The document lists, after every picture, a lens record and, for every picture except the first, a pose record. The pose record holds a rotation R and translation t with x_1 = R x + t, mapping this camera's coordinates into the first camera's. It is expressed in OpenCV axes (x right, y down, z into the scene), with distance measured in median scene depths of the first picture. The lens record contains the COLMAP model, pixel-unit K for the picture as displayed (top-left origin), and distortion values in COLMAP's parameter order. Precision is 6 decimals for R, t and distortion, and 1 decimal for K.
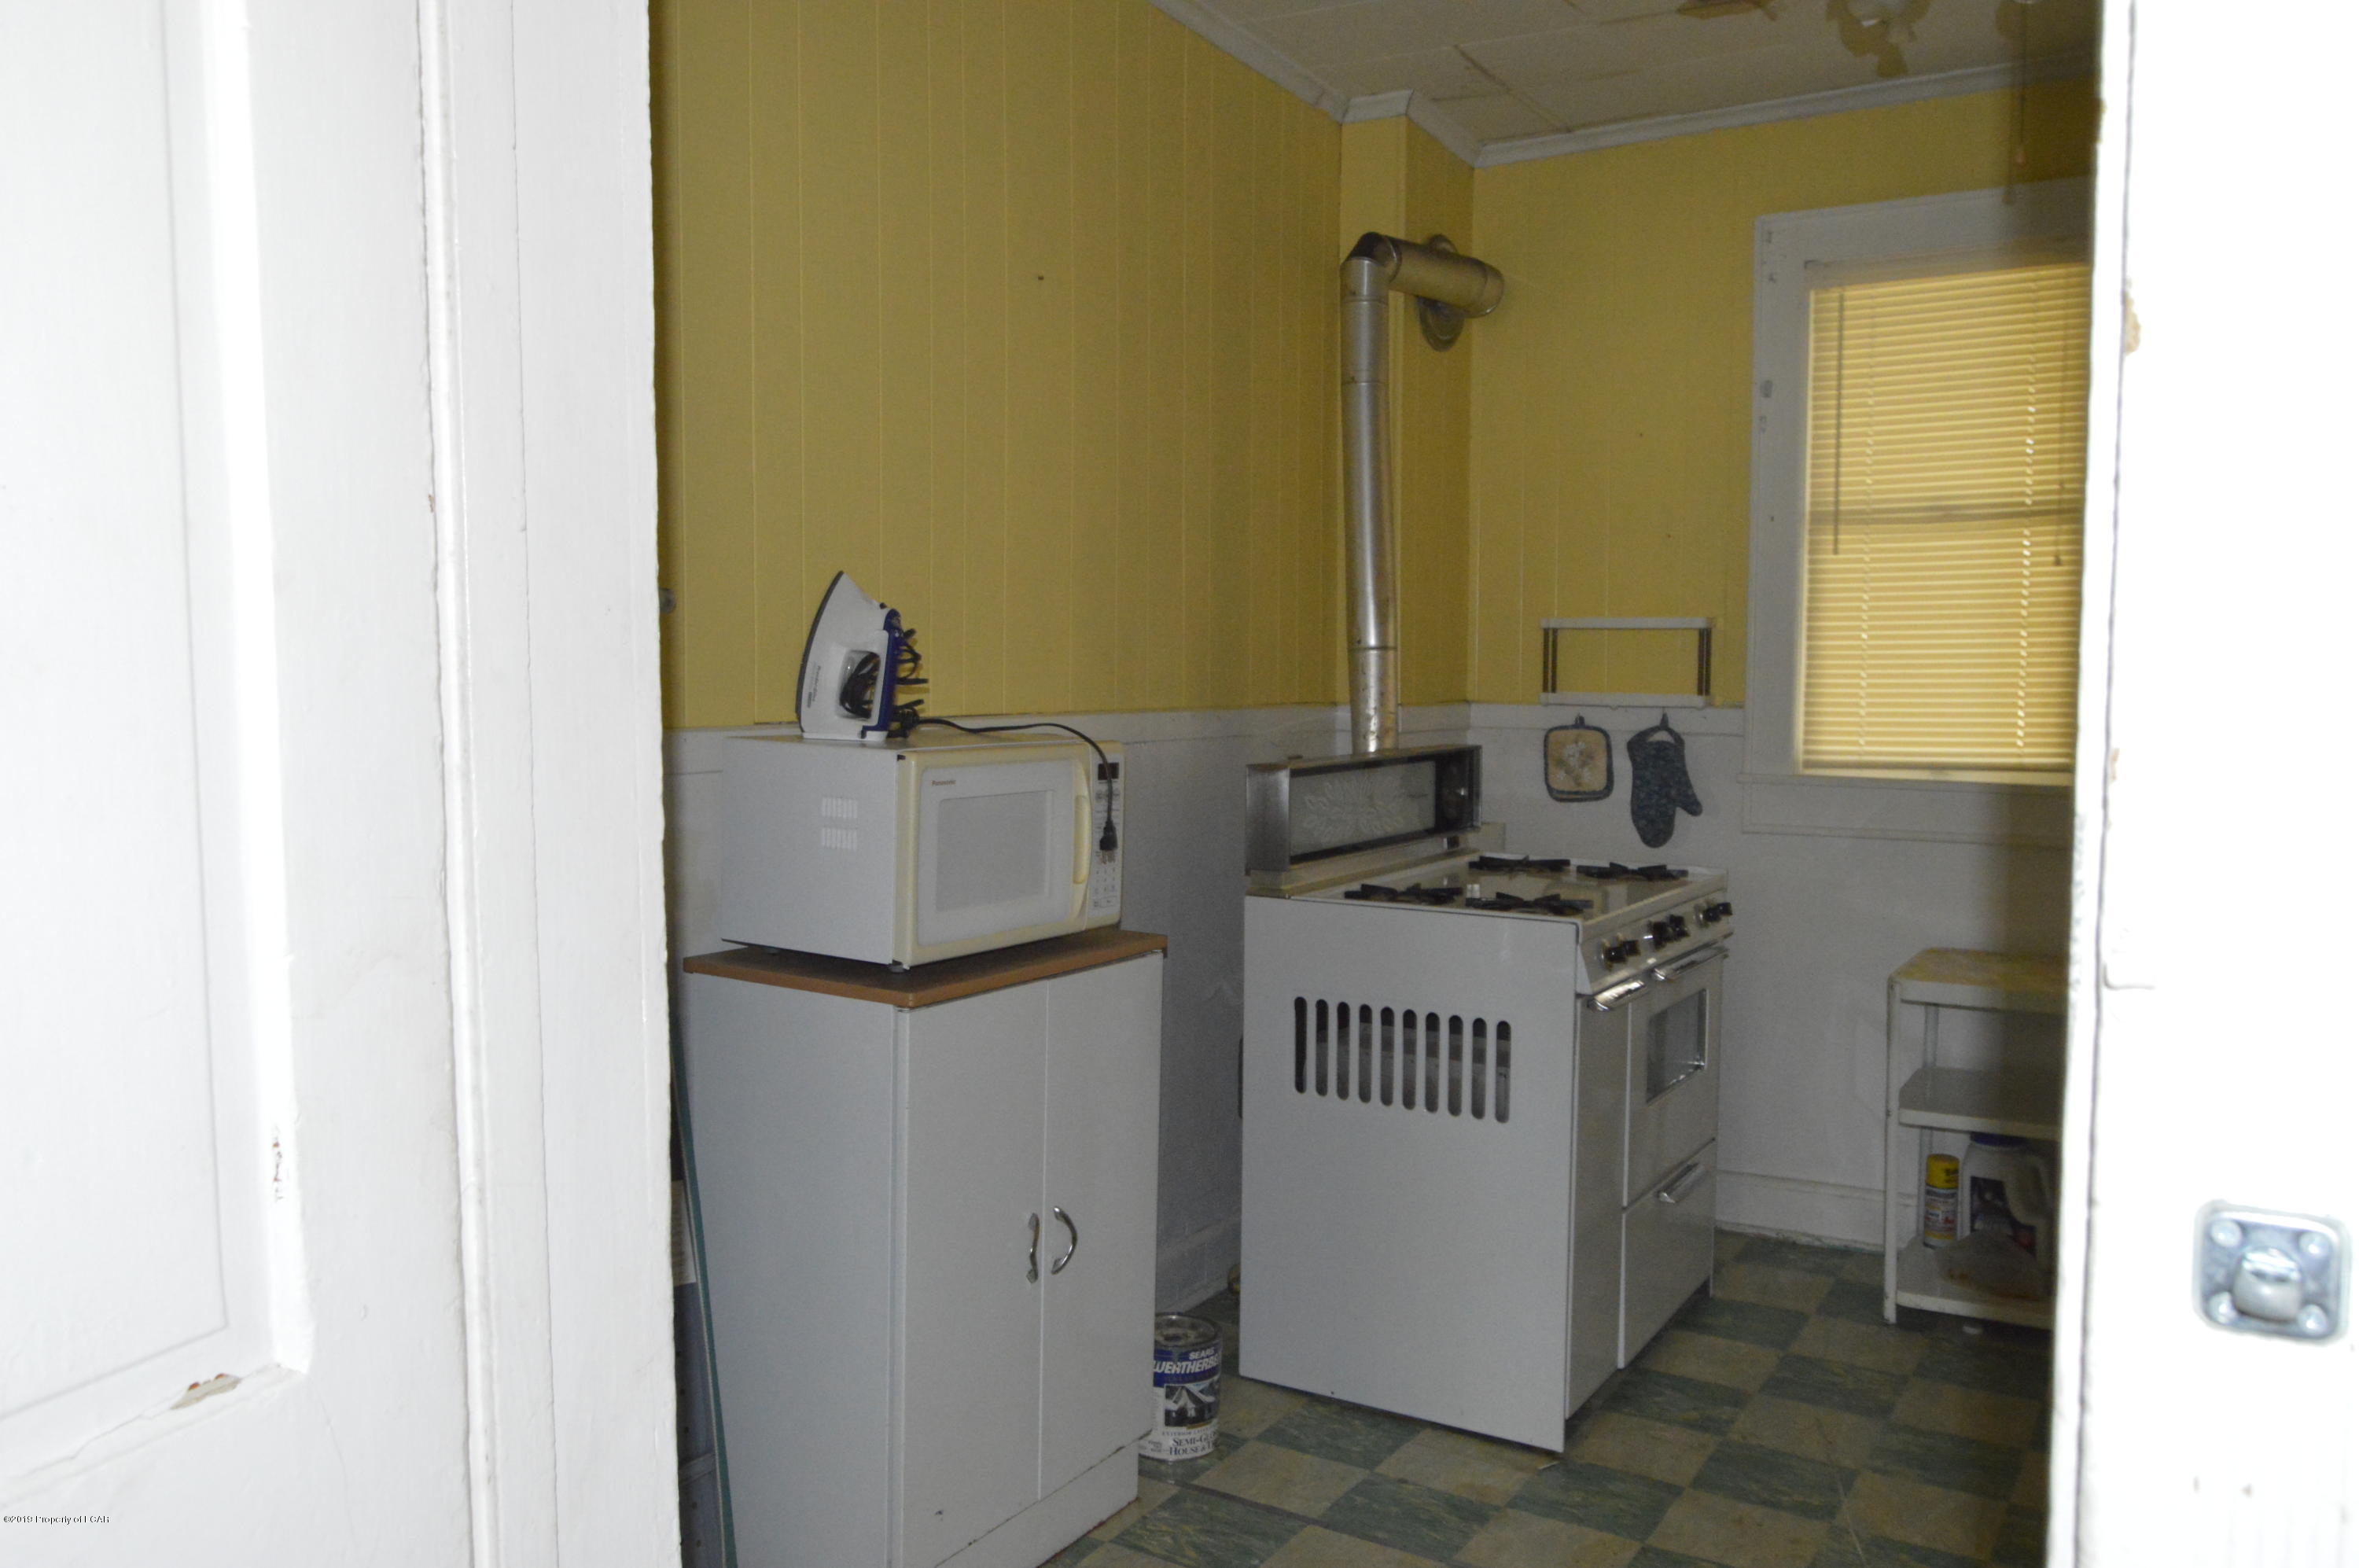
lens RADIAL K [[1868.1, 0, 1195.8], [0, 1868.1, 771.4], [0, 0, 1]] dist [-0.020258, 0.022851]
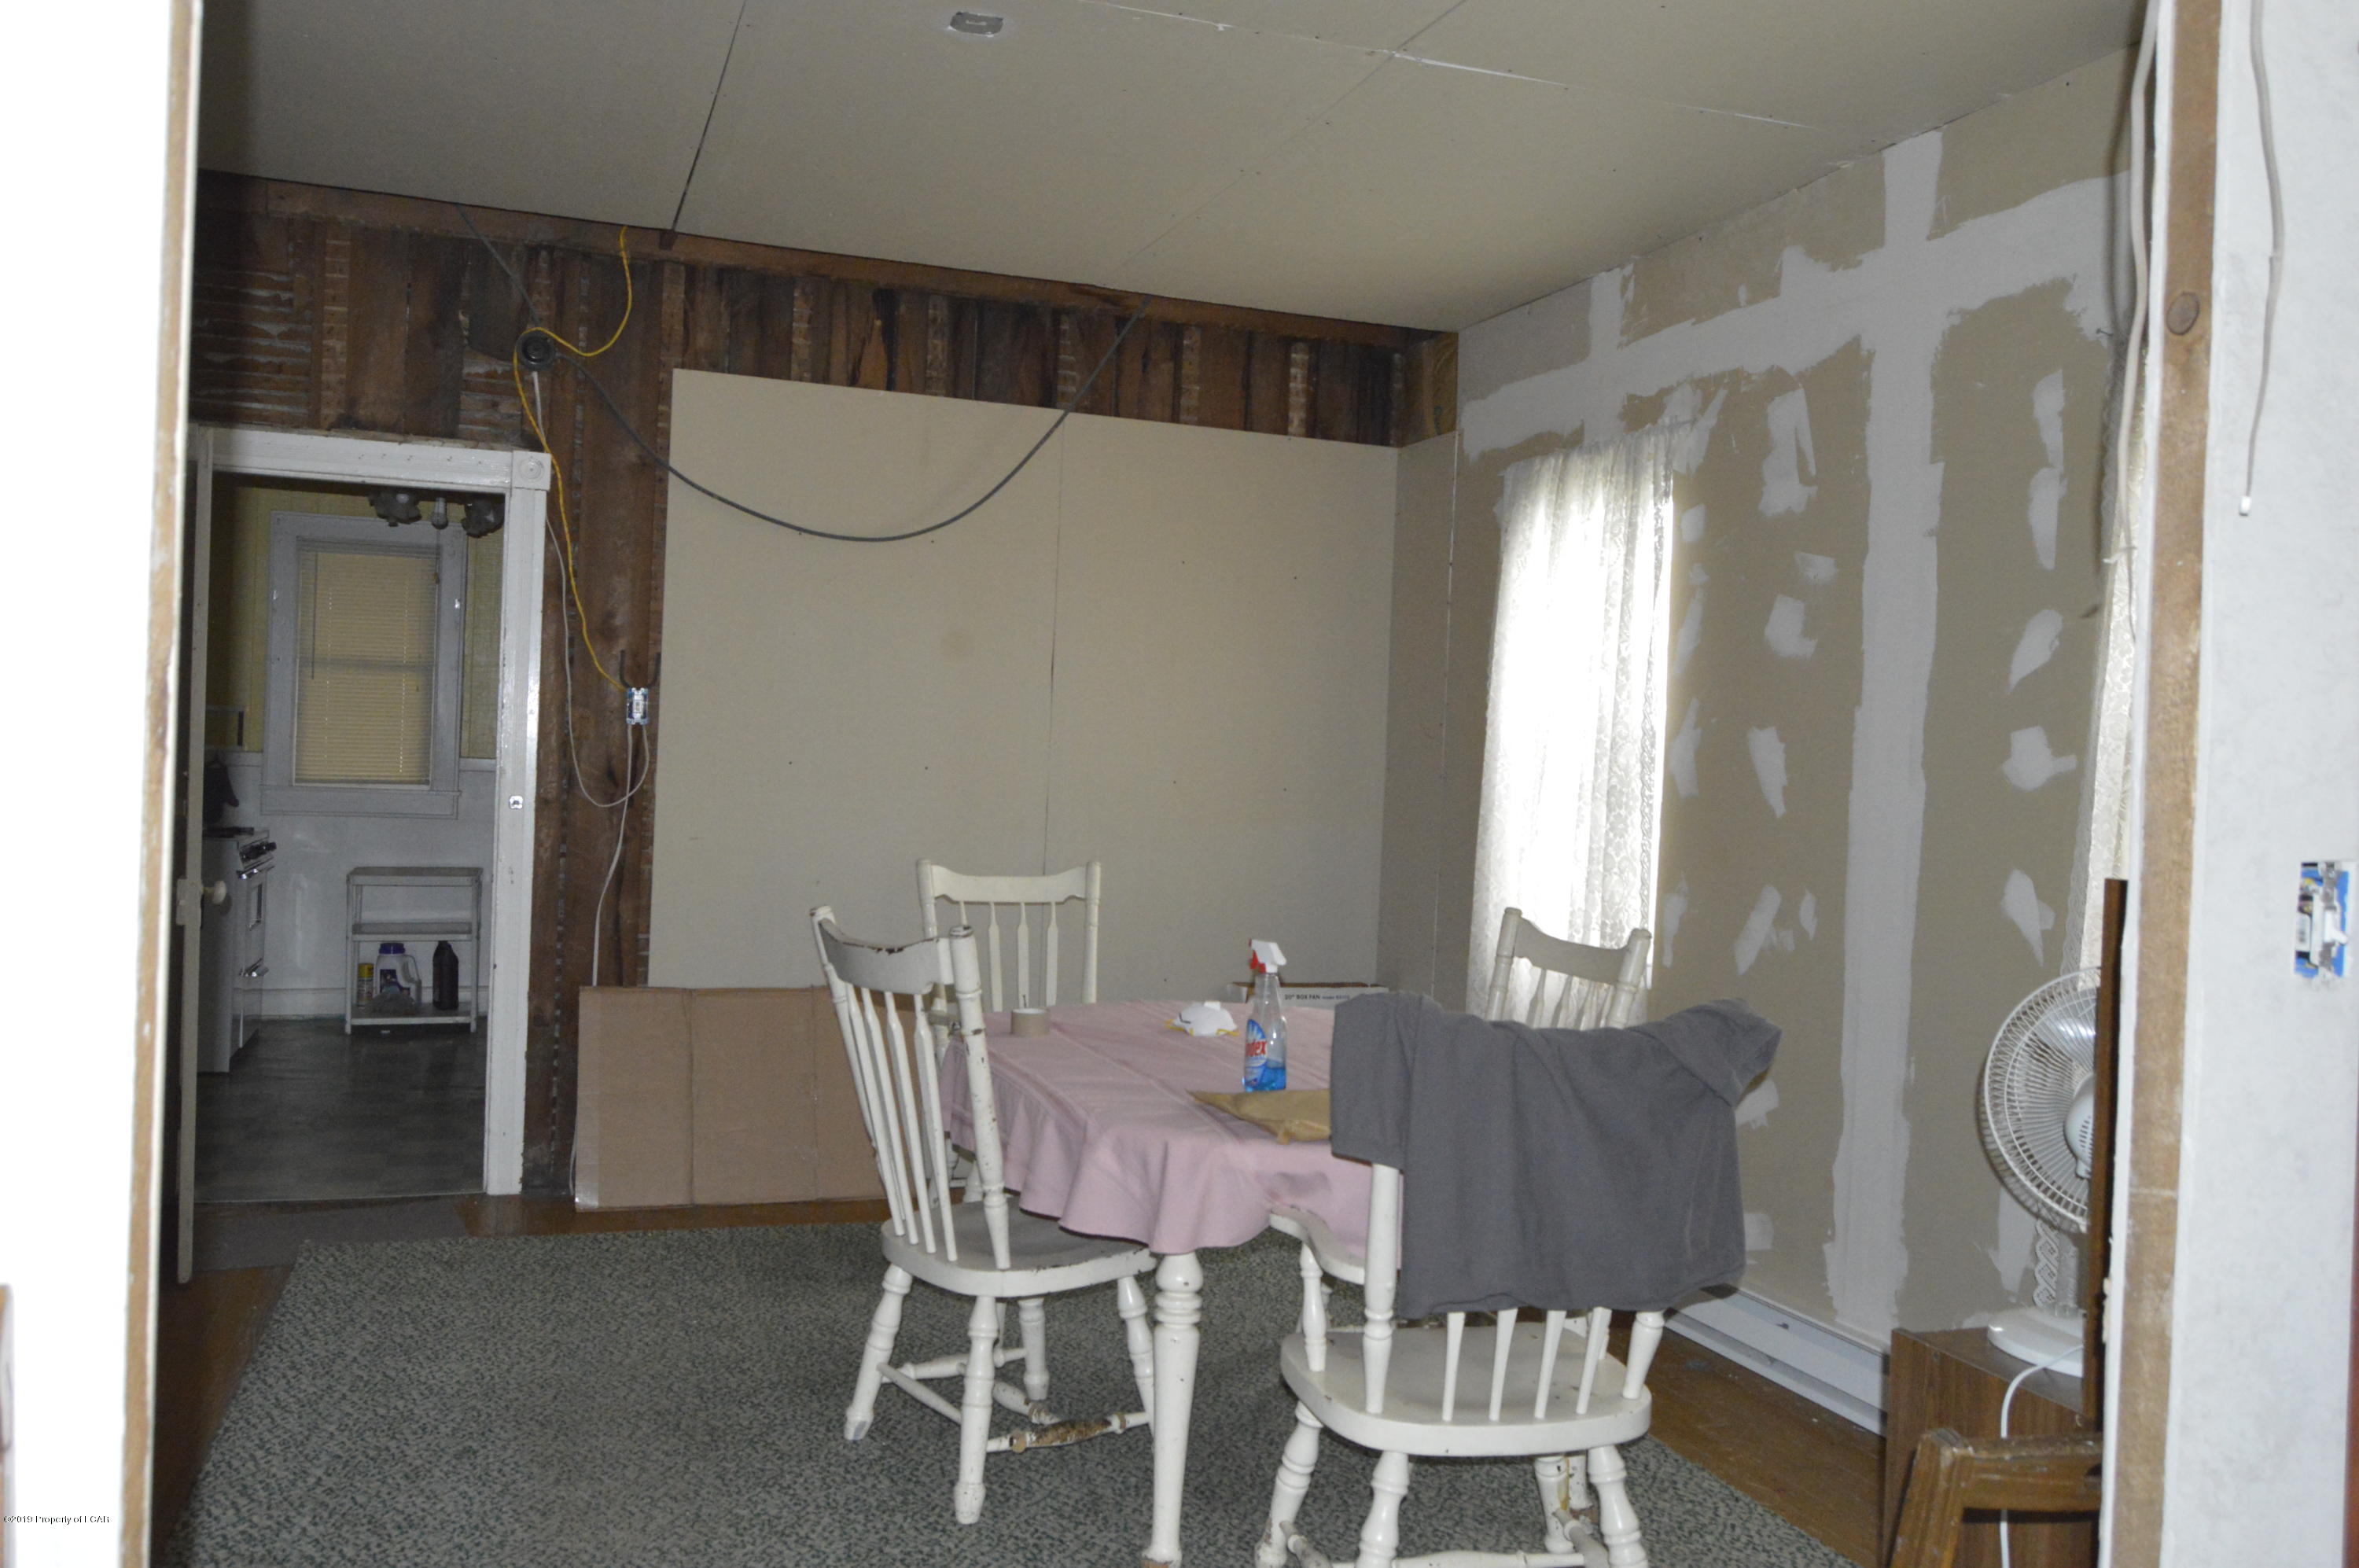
lens RADIAL K [[1868.1, 0, 1169.8], [0, 1868.1, 779.3], [0, 0, 1]] dist [-0.020258, 0.022851]
pose [[0.628178, 0.013642, 0.777950, -0.661800], [0.014953, 0.999450, -0.029601, 0.069753], [-0.777926, 0.030227, 0.627628, -1.030904]]
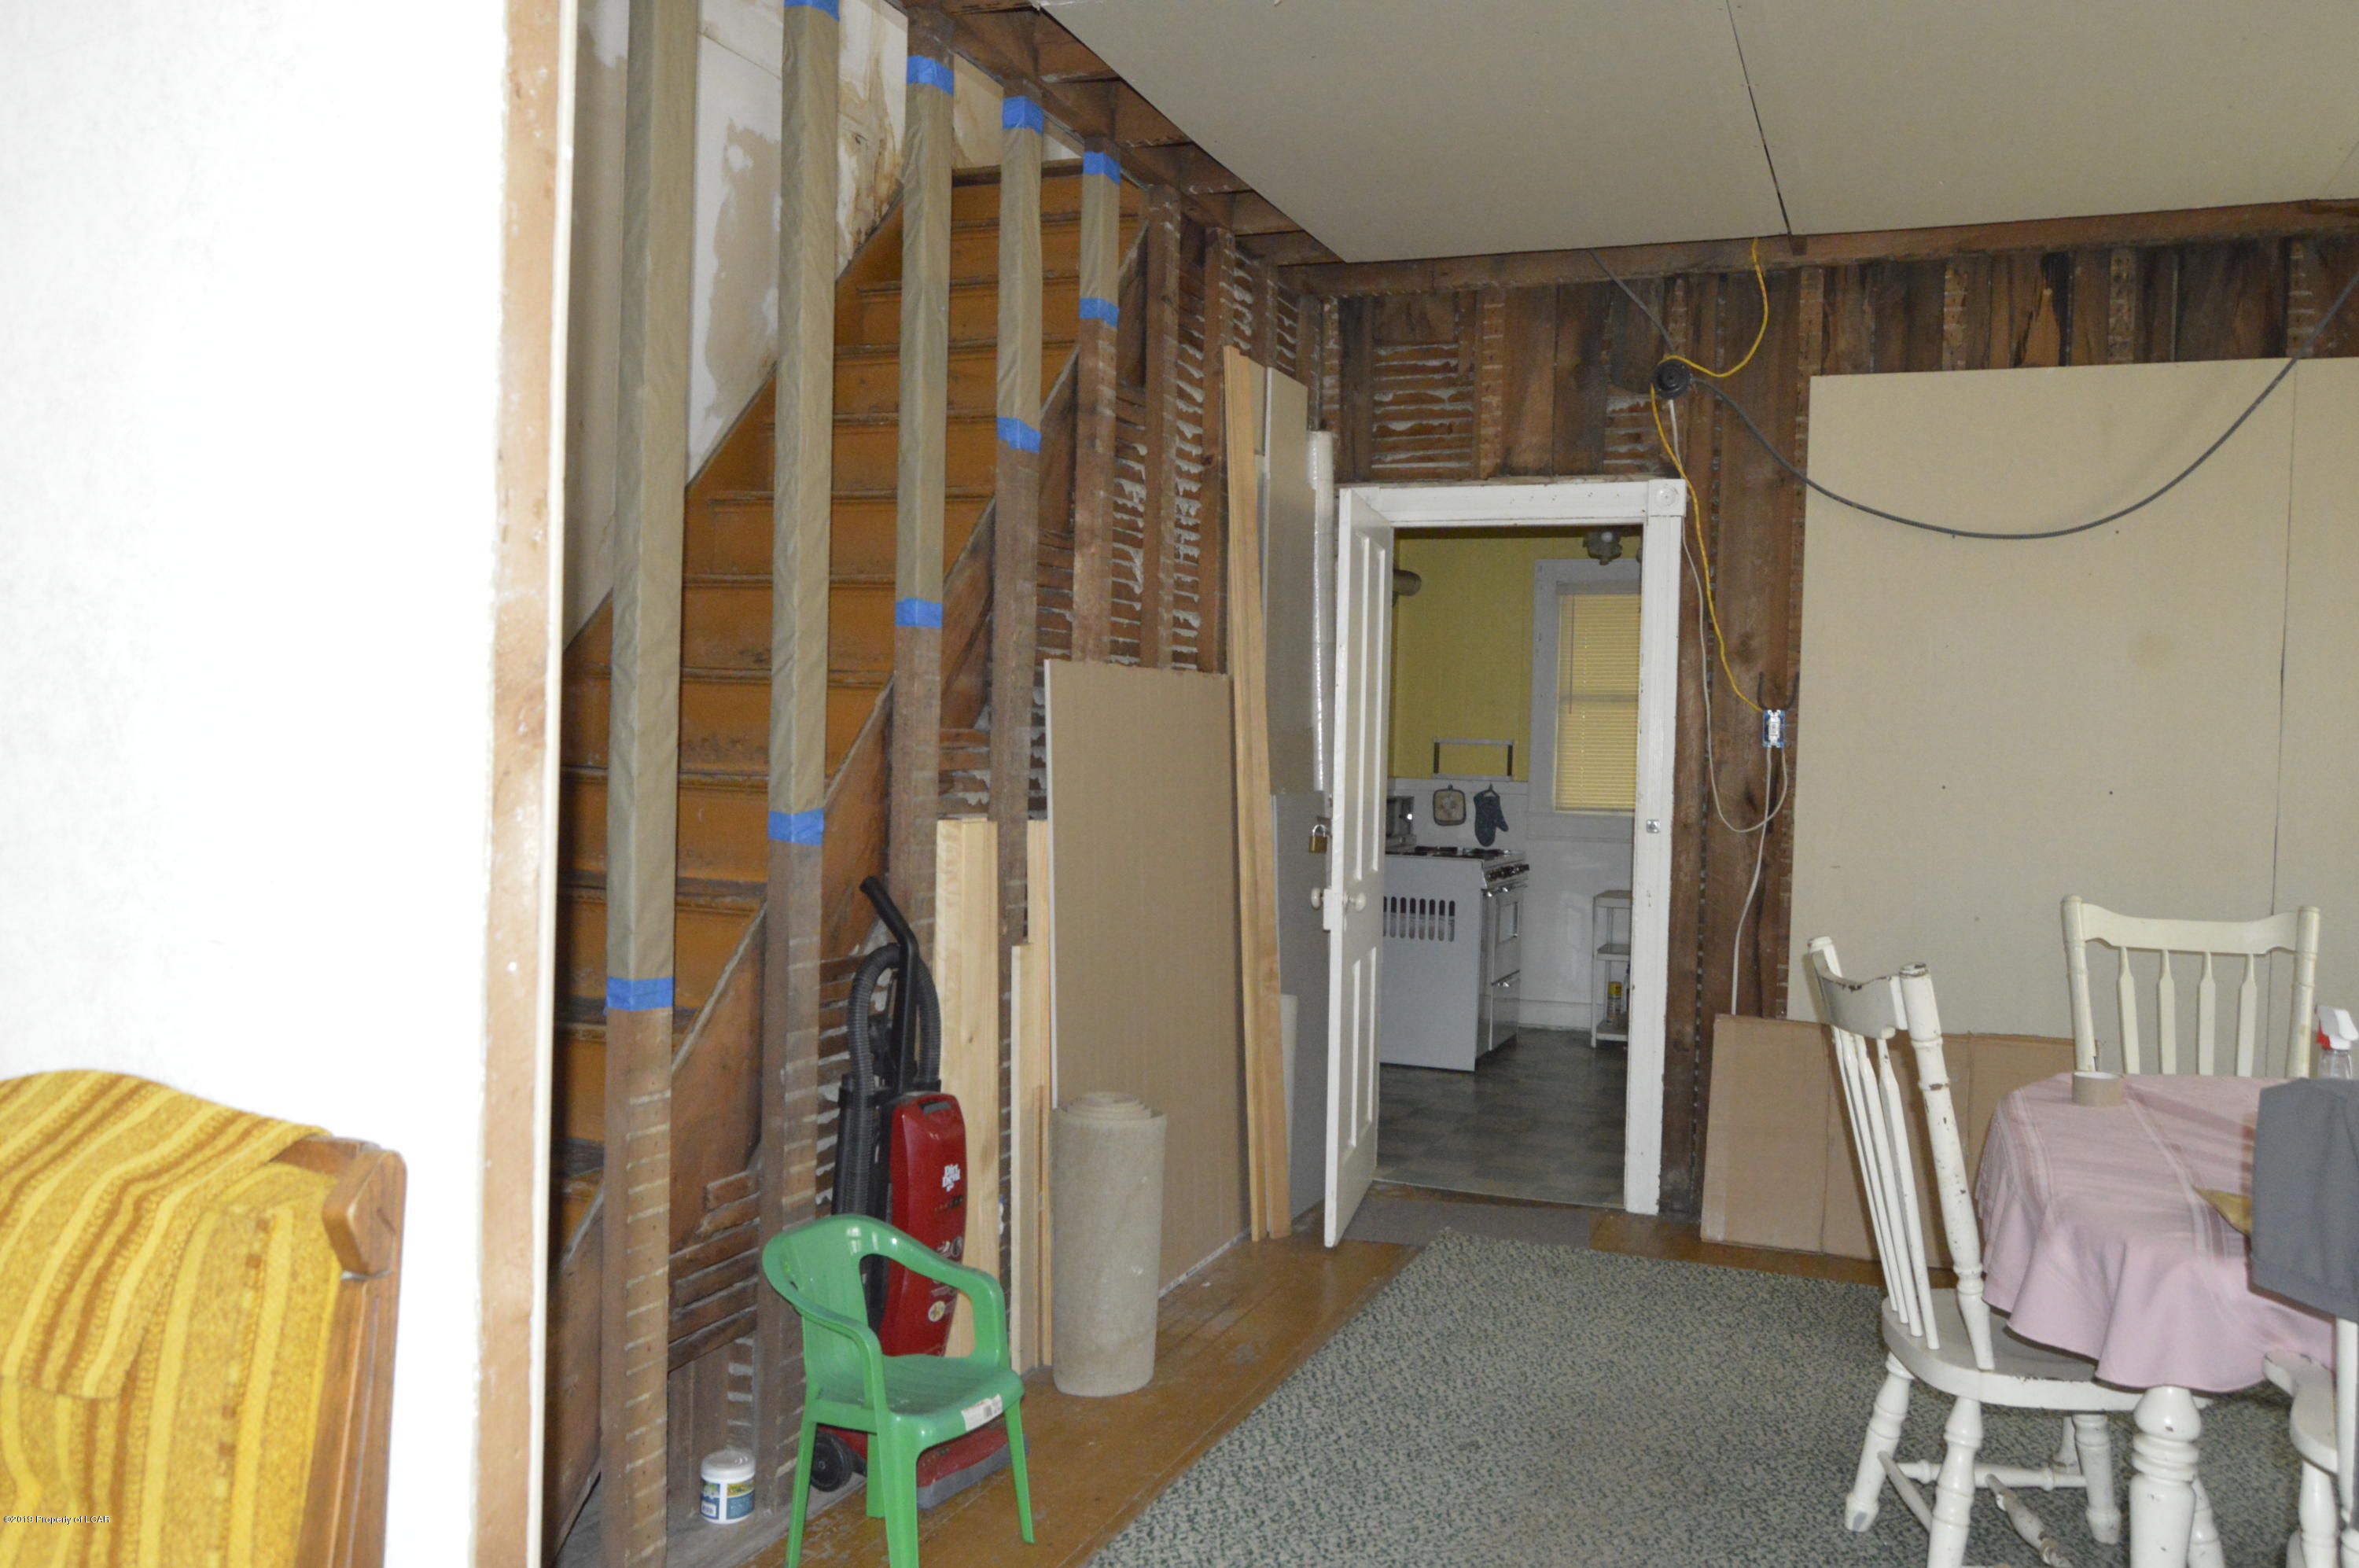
lens RADIAL K [[1868.1, 0, 1181.0], [0, 1868.1, 775.1], [0, 0, 1]] dist [-0.020258, 0.022851]
pose [[0.984991, 0.023082, 0.171056, -0.488801], [-0.014559, 0.998597, -0.050914, 0.076434], [-0.171992, 0.047659, 0.983945, -1.100791]]
